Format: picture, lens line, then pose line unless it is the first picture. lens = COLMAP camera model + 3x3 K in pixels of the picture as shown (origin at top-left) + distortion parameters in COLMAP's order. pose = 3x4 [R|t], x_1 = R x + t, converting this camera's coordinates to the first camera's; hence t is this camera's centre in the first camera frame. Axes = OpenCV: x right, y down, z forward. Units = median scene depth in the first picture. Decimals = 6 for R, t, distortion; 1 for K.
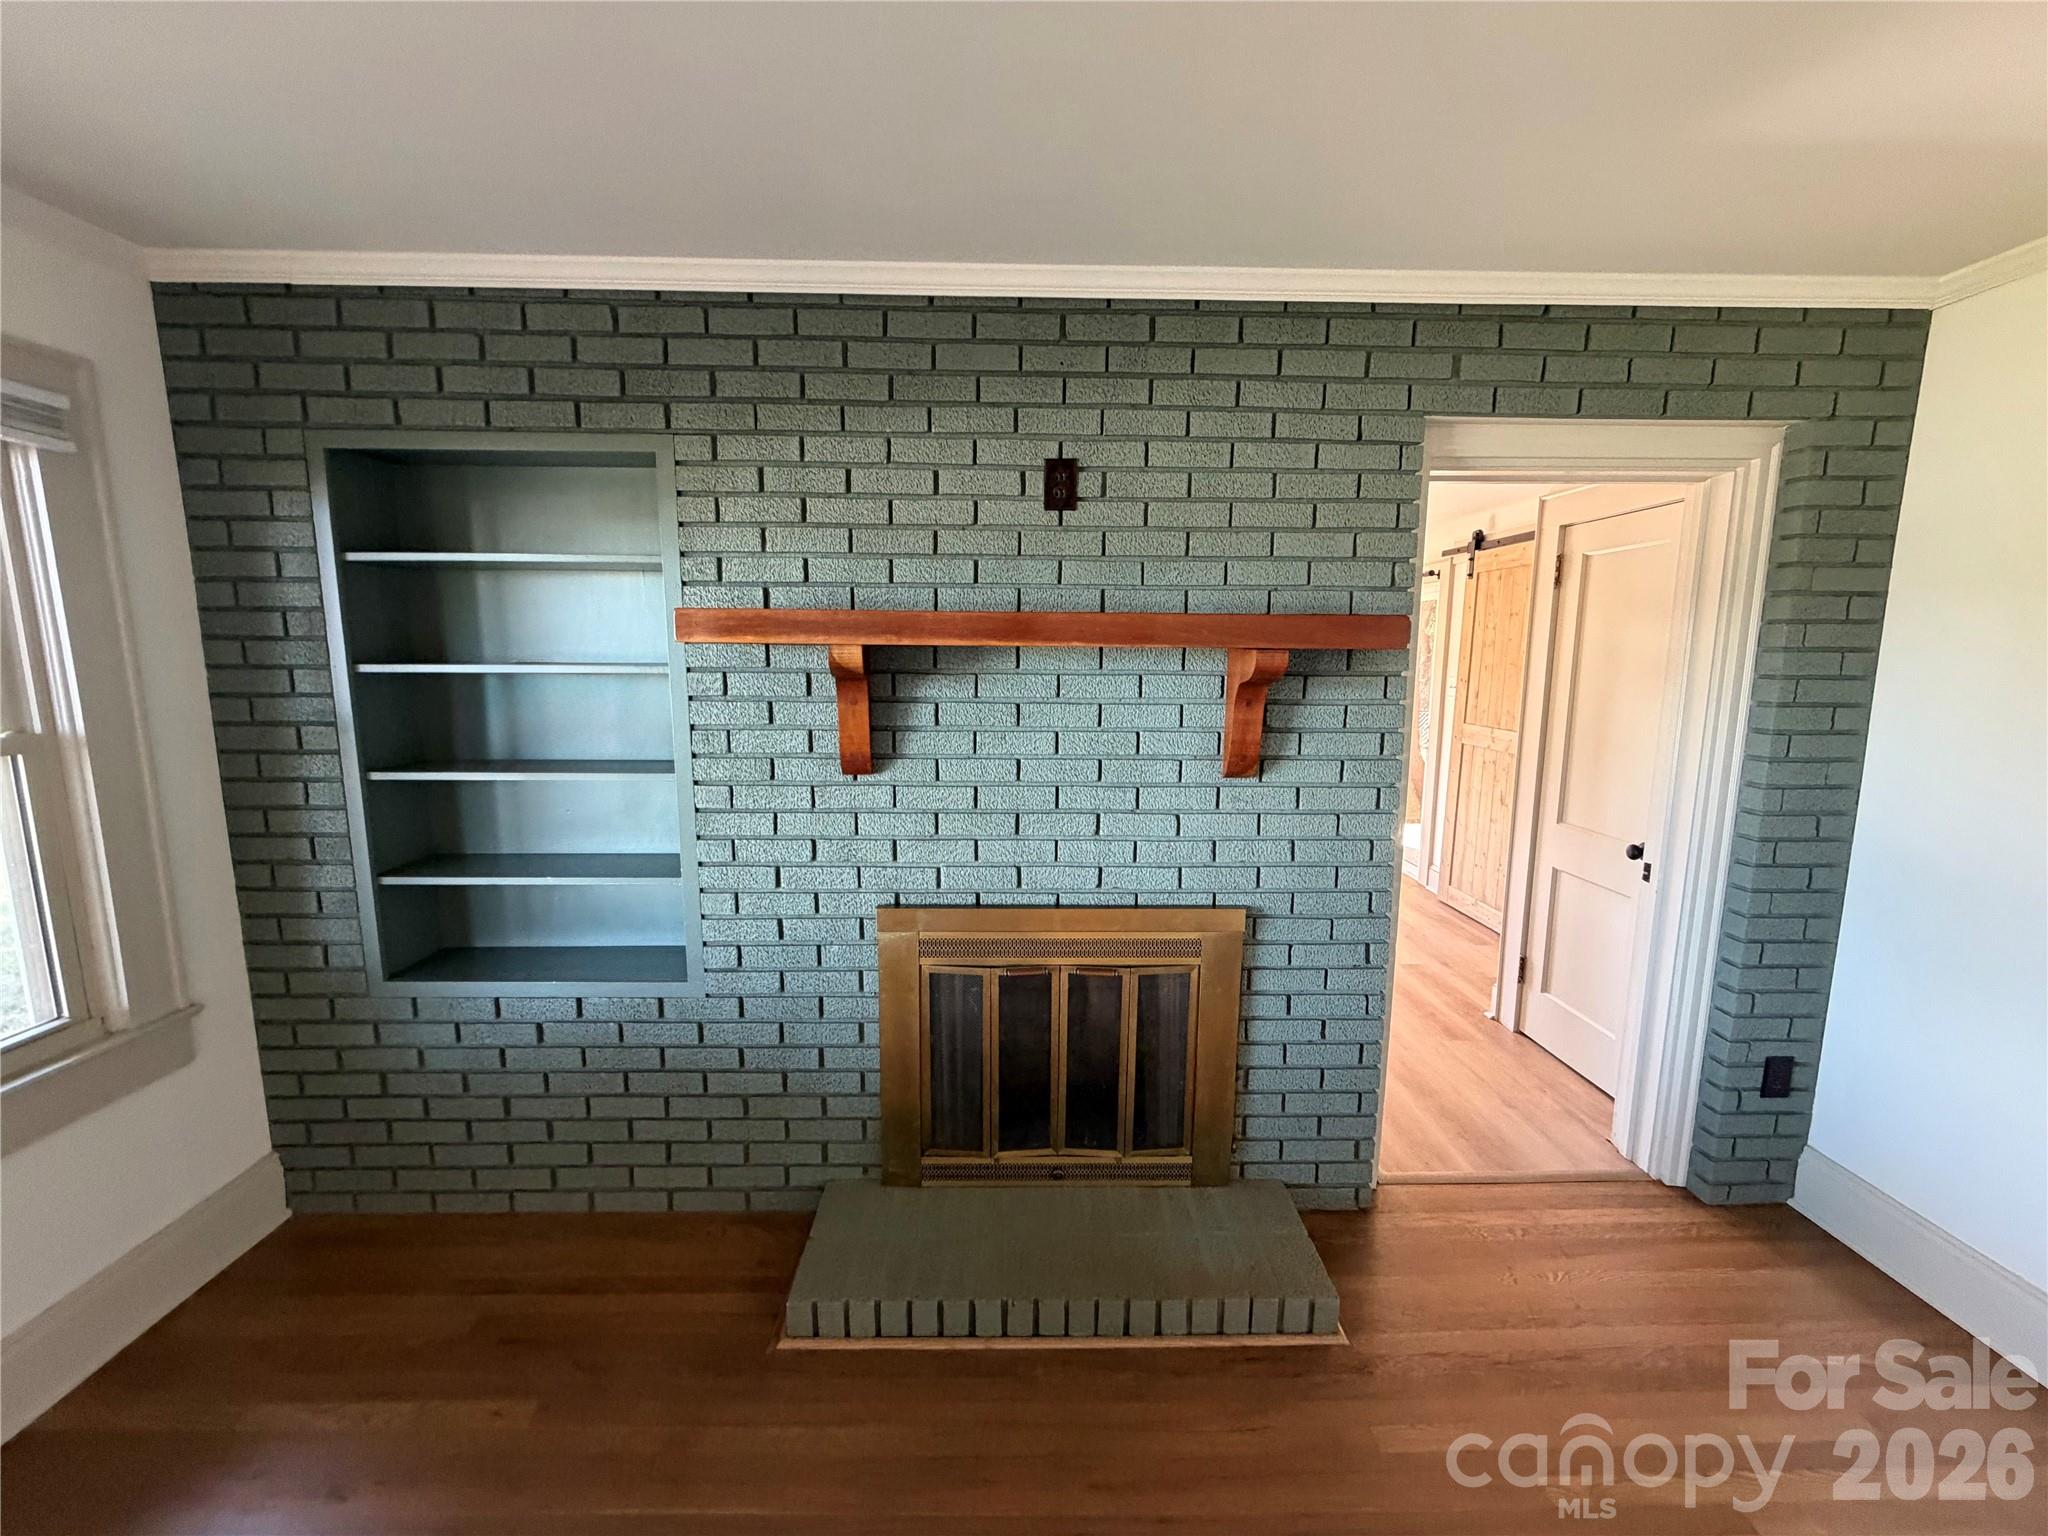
lens RADIAL K [[814.8, 0, 1019.3], [0, 814.8, 778.2], [0, 0, 1]] dist [-0.002138, 0.000553]
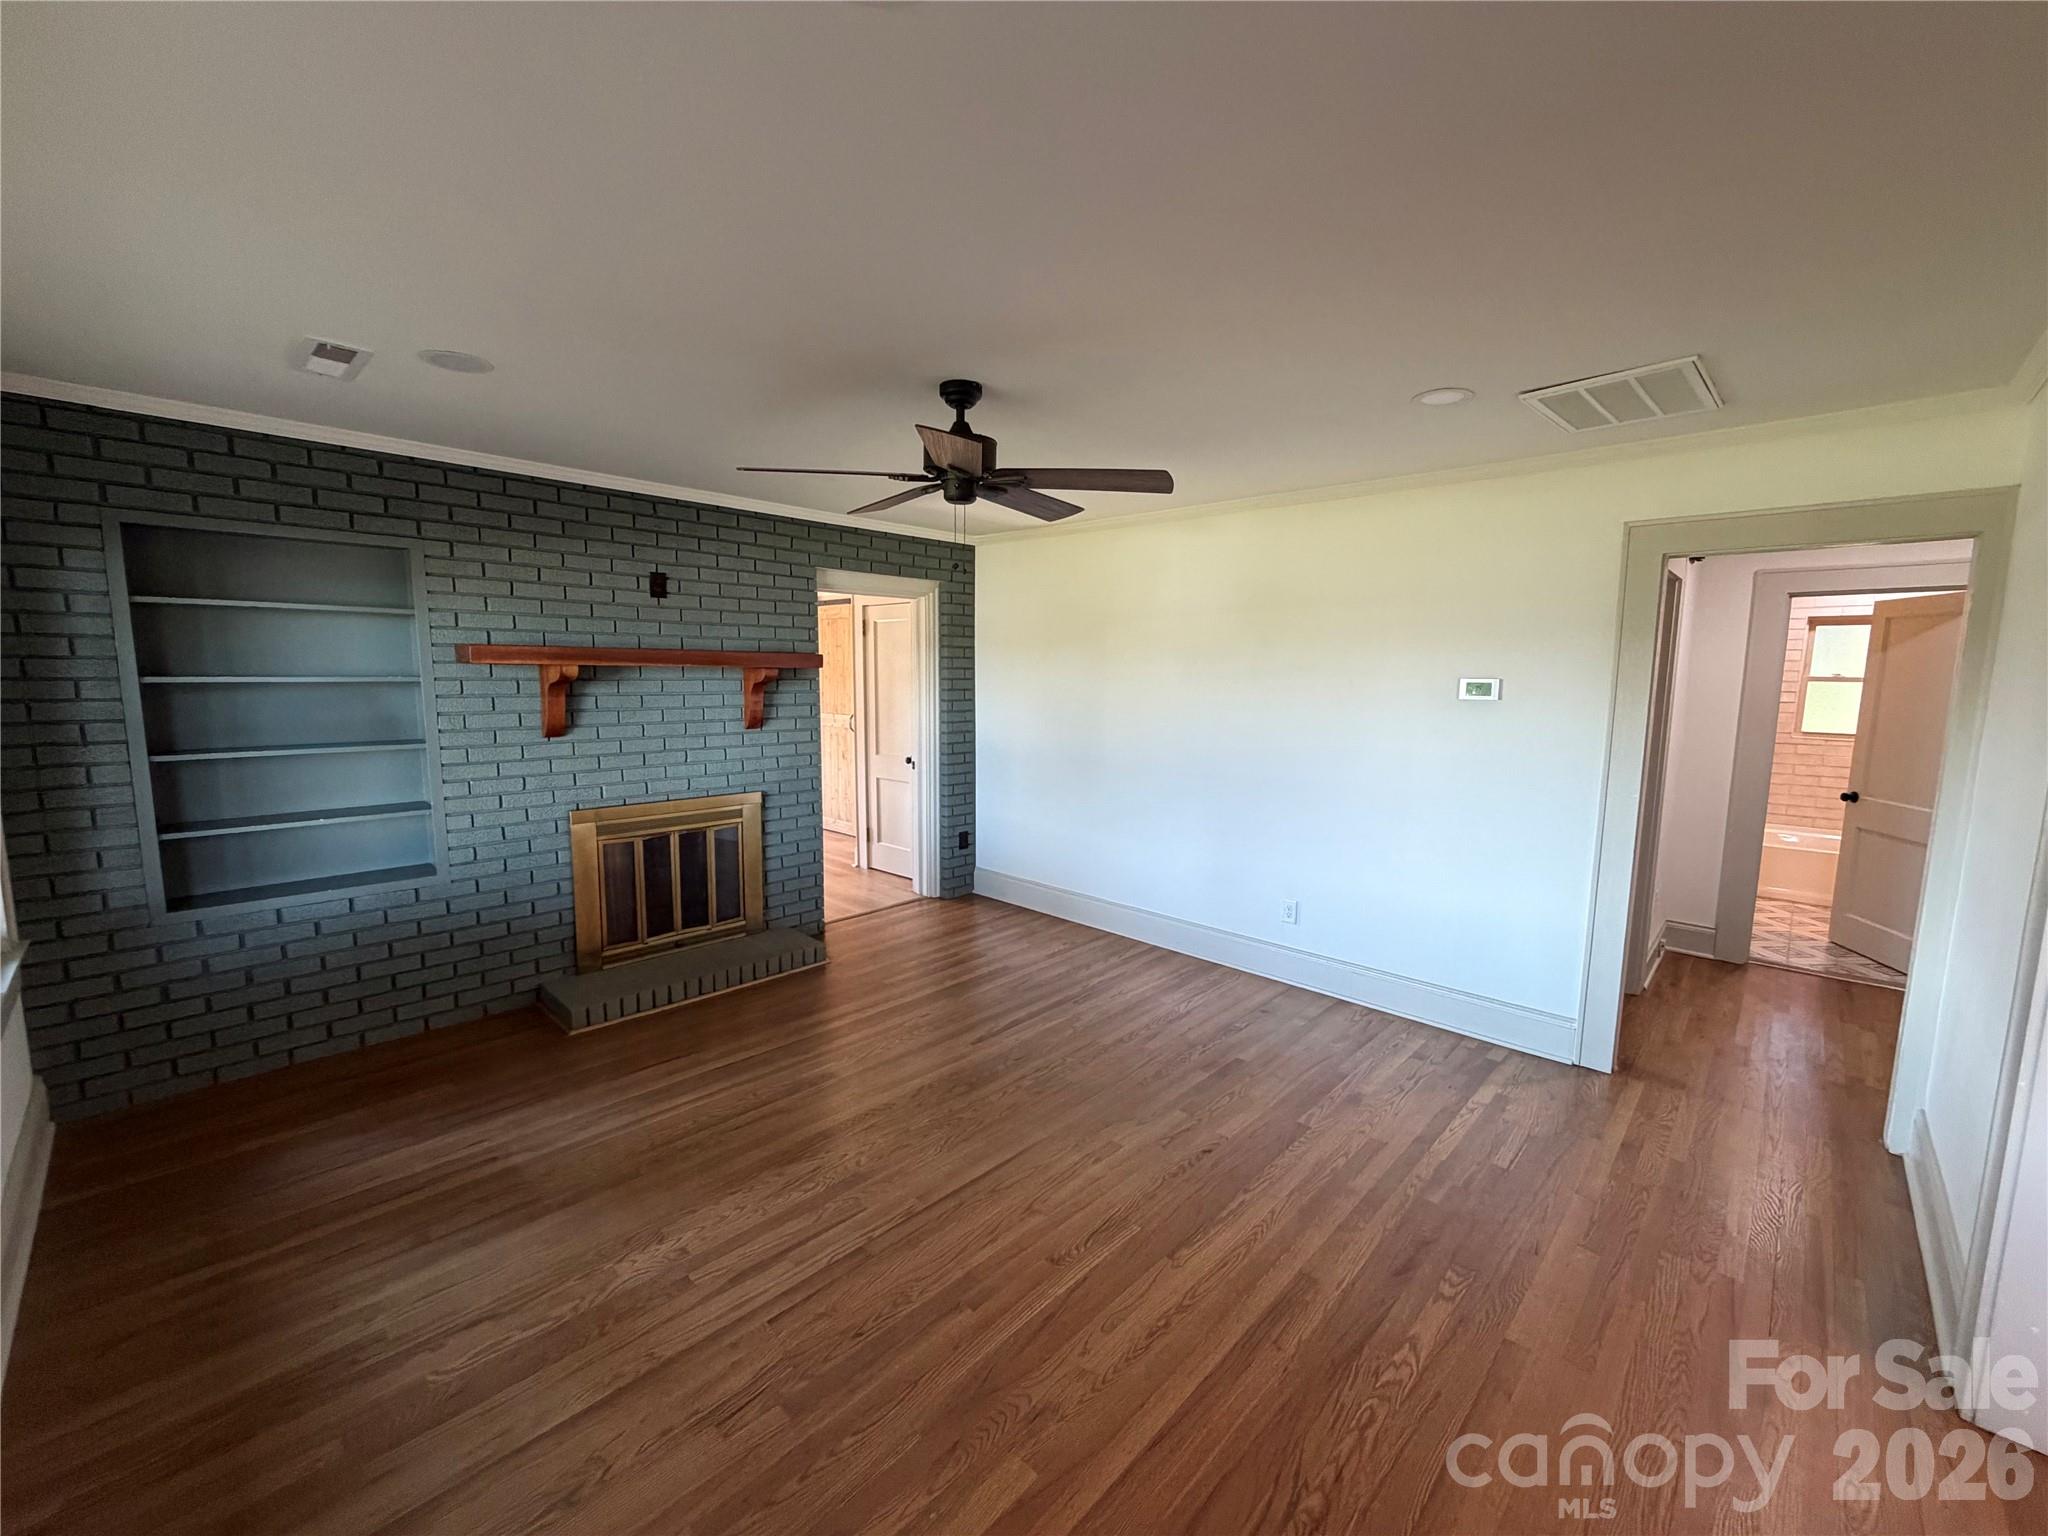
lens RADIAL K [[814.8, 0, 1030.1], [0, 814.8, 765.0], [0, 0, 1]] dist [-0.002138, 0.000553]
pose [[0.696797, -0.081618, 0.712610, -0.733704], [0.096764, 0.995119, 0.019358, 0.120767], [-0.710712, 0.055466, 0.701293, -0.972384]]
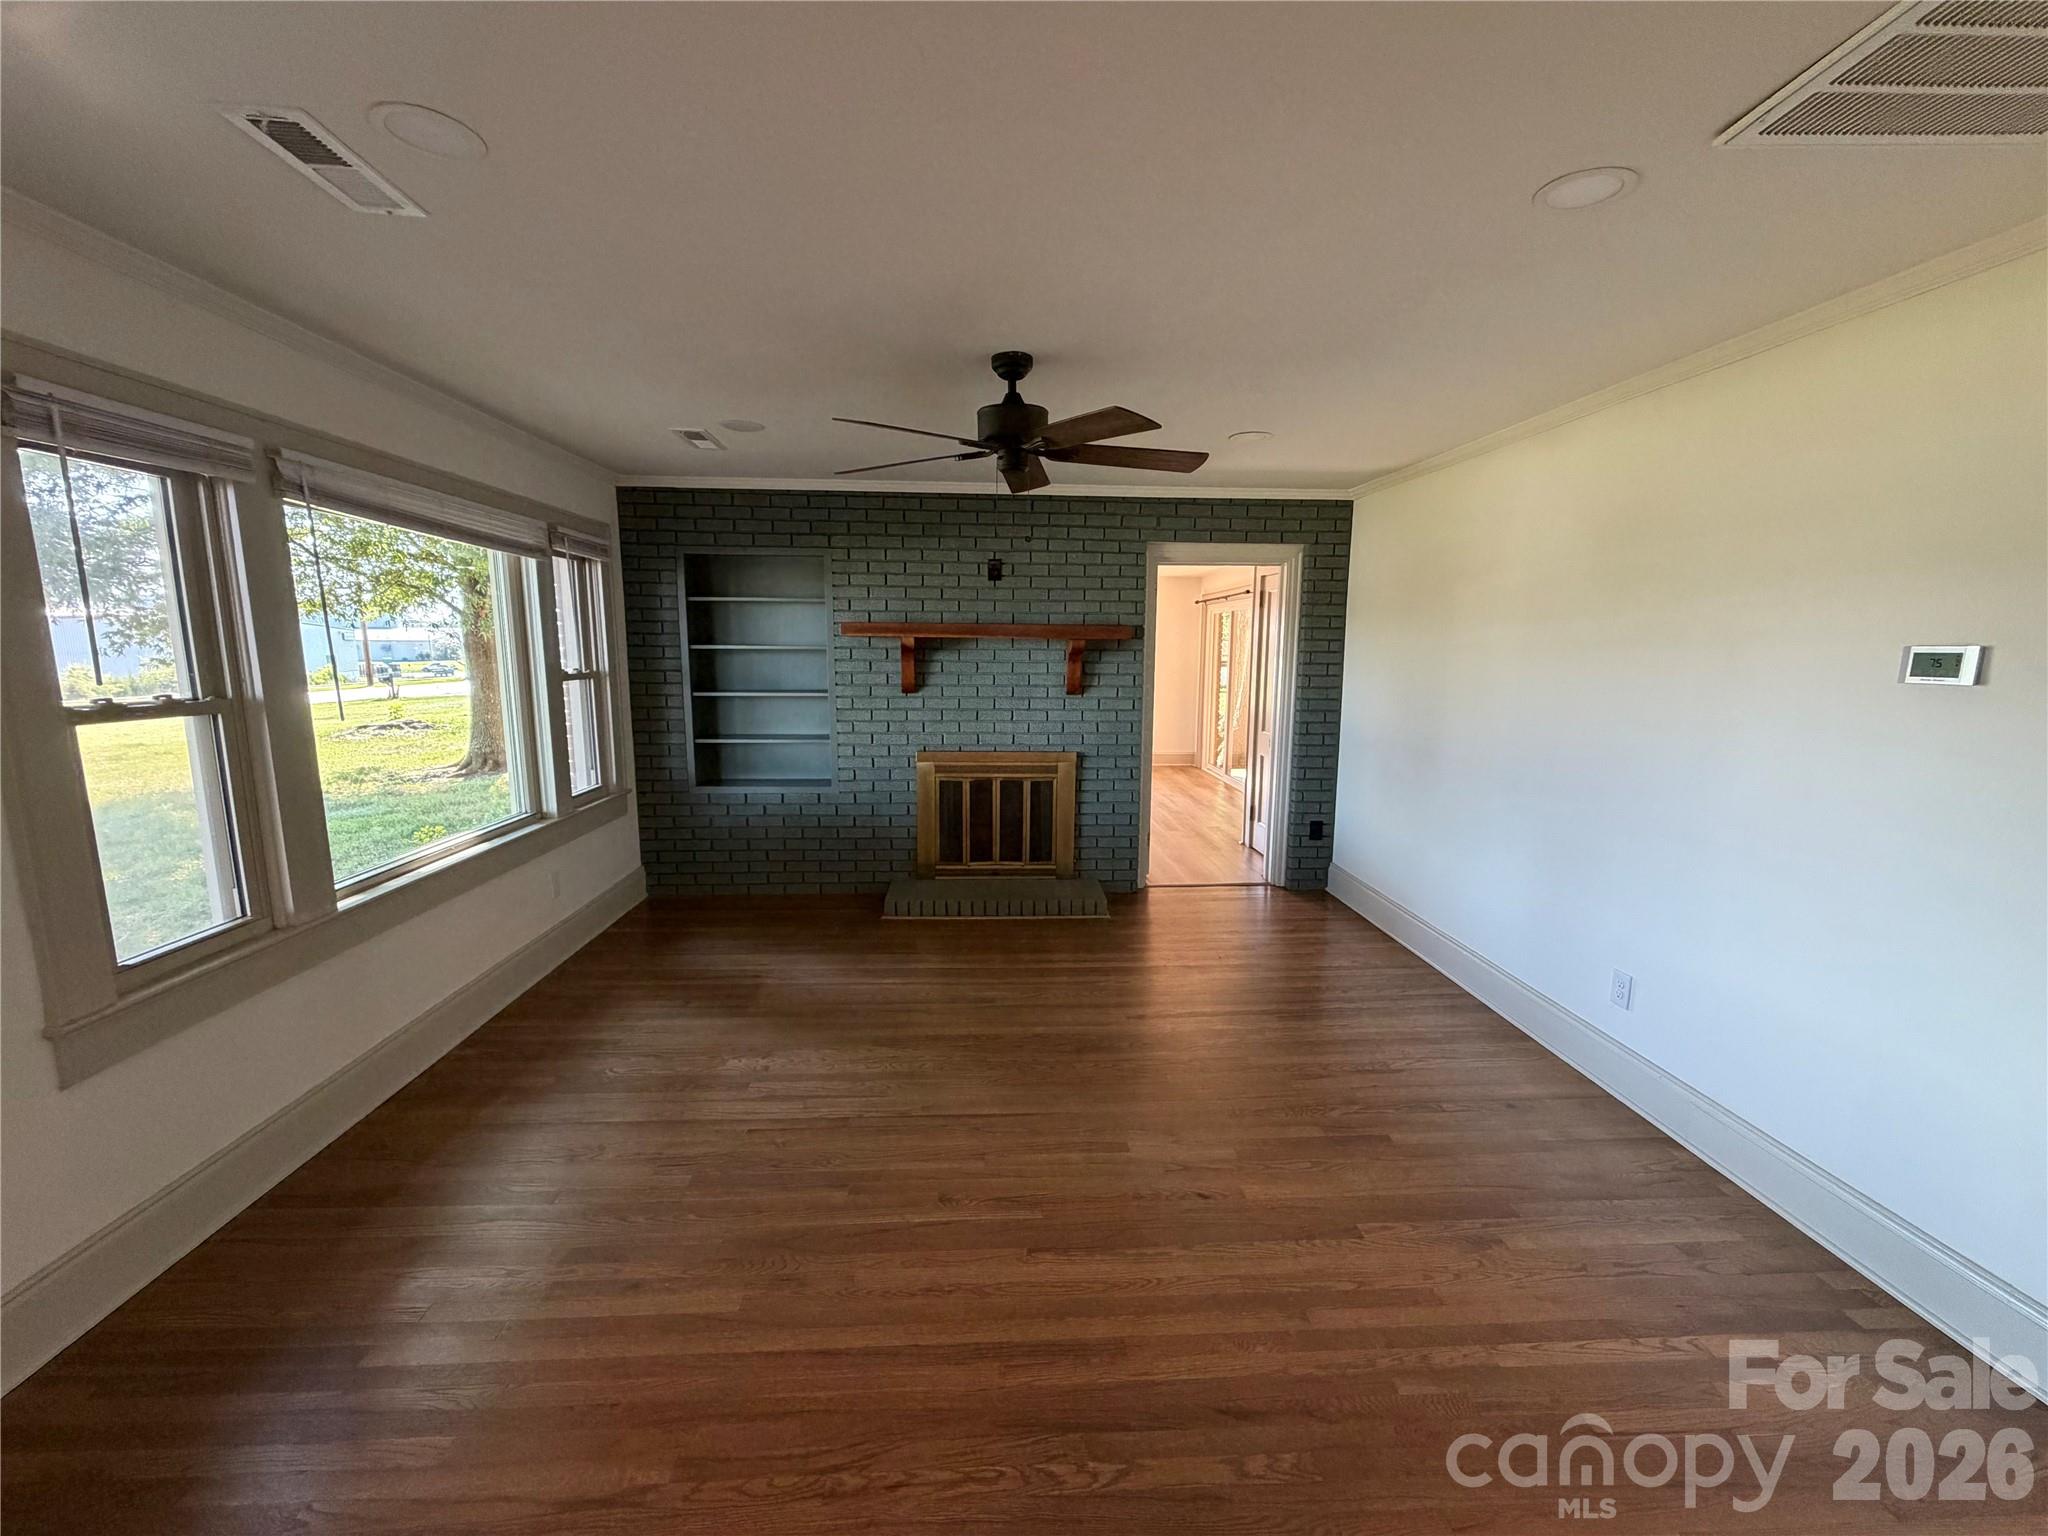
lens RADIAL K [[814.8, 0, 1023.2], [0, 814.8, 765.5], [0, 0, 1]] dist [-0.002138, 0.000553]
pose [[0.998636, -0.005246, 0.051956, 0.006518], [0.004979, 0.999974, 0.005266, 0.187487], [-0.051982, -0.005001, 0.998635, -1.310059]]
